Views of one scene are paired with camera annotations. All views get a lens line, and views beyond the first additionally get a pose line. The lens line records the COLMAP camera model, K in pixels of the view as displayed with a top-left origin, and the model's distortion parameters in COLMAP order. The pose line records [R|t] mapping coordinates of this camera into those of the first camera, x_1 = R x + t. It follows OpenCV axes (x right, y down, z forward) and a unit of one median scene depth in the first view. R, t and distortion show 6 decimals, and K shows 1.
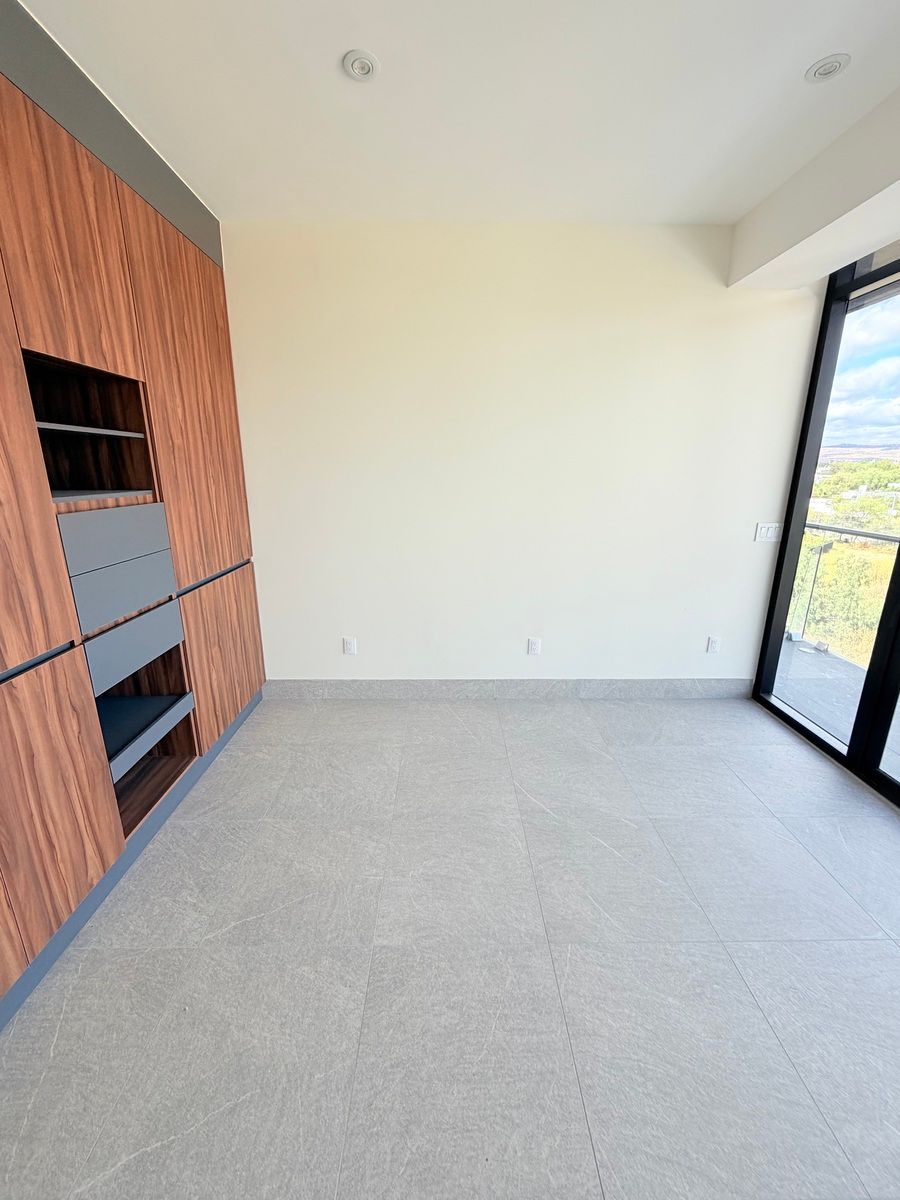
lens RADIAL K [[475.3, 0, 452.6], [0, 475.3, 594.9], [0, 0, 1]] dist [-0.001995, 0.000303]
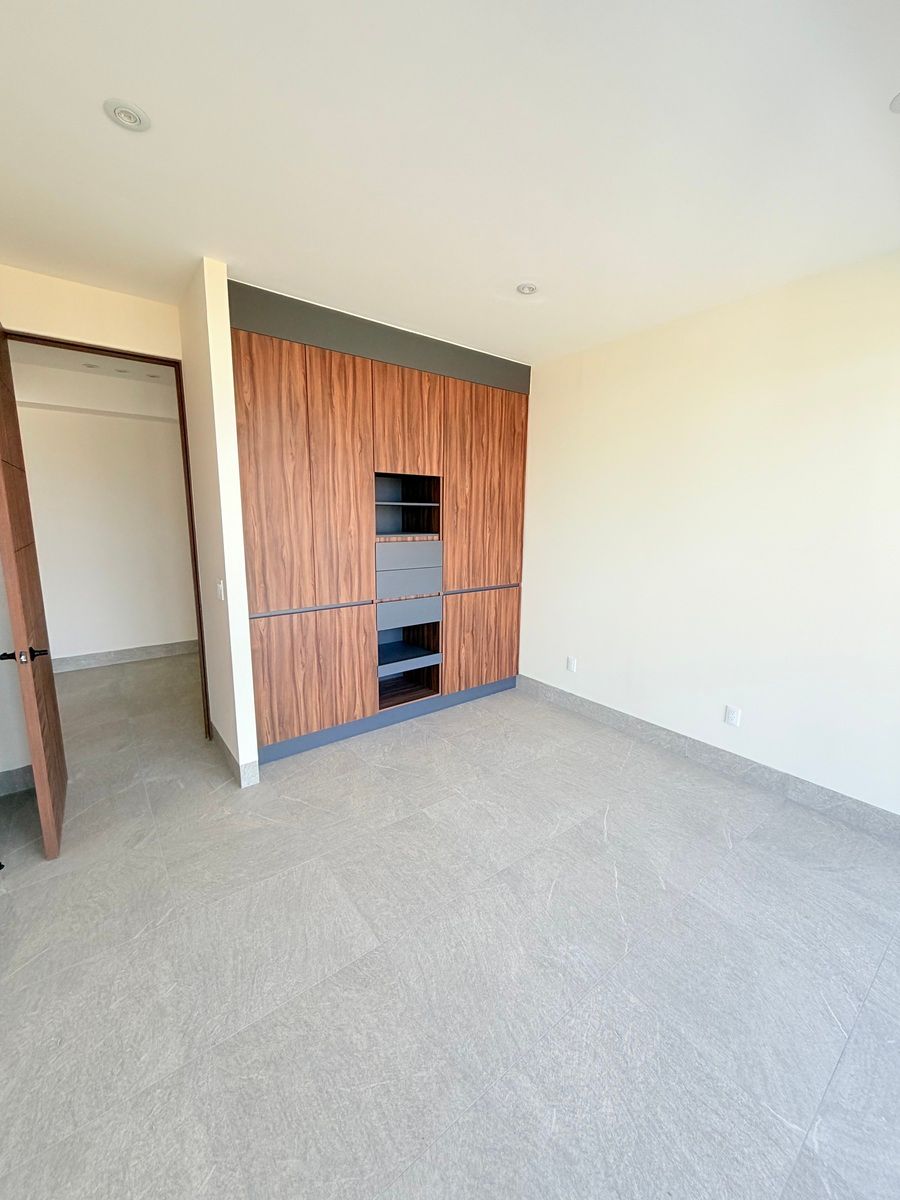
lens RADIAL K [[475.3, 0, 452.6], [0, 475.3, 594.9], [0, 0, 1]] dist [-0.001995, 0.000303]
pose [[0.606633, 0.139500, -0.782647, 0.835252], [-0.214629, 0.976665, 0.007723, -0.018325], [0.765461, 0.163294, 0.622418, -0.046798]]
